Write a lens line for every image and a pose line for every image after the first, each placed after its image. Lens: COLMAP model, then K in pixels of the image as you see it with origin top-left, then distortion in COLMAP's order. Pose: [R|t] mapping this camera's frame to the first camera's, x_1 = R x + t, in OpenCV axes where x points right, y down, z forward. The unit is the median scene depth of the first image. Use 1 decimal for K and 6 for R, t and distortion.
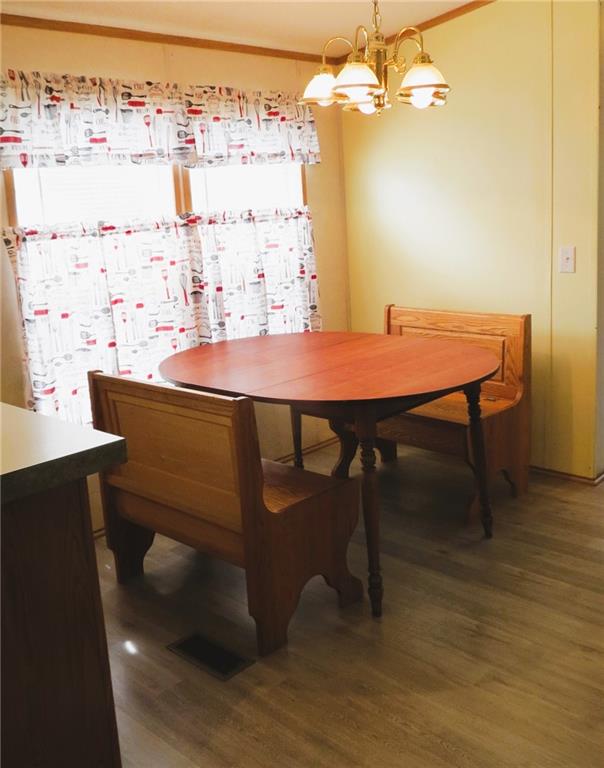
lens RADIAL K [[774.9, 0, 302.0], [0, 774.9, 384.0], [0, 0, 1]] dist [-0.059577, -0.001119]
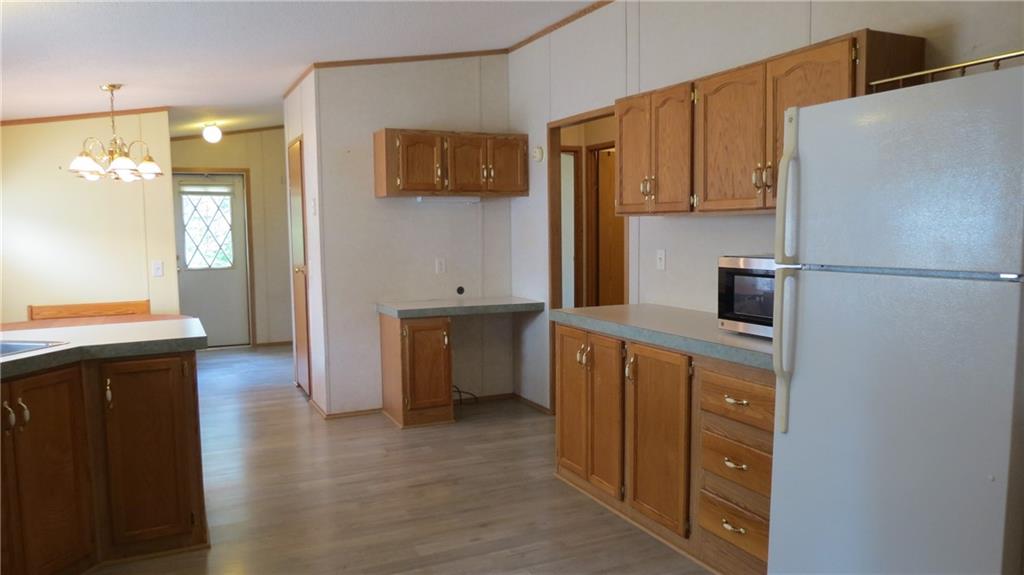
lens RADIAL K [[739.0, 0, 512.0], [0, 739.0, 287.5], [0, 0, 1]] dist [-0.036815, 0.028111]
pose [[0.356225, -0.027486, 0.933996, -0.929513], [0.207267, 0.976990, -0.050300, 0.130953], [-0.911122, 0.211505, 0.353726, -0.314039]]
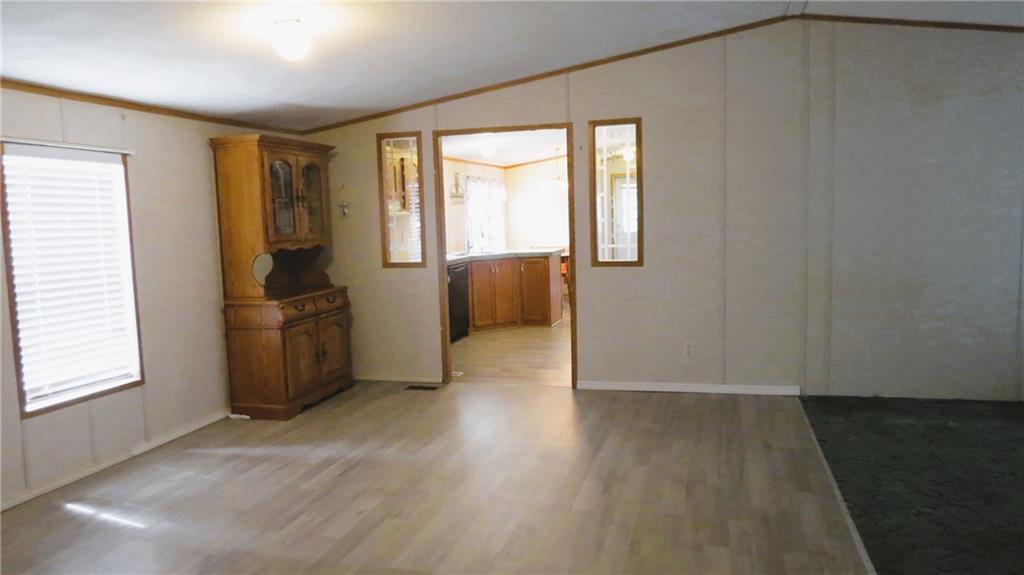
lens RADIAL K [[739.0, 0, 512.0], [0, 739.0, 287.5], [0, 0, 1]] dist [-0.036815, 0.028111]
pose [[0.887336, -0.020187, 0.460682, -1.521964], [0.087803, 0.988160, -0.125821, 0.491087], [-0.452687, 0.152095, 0.878602, -1.779108]]
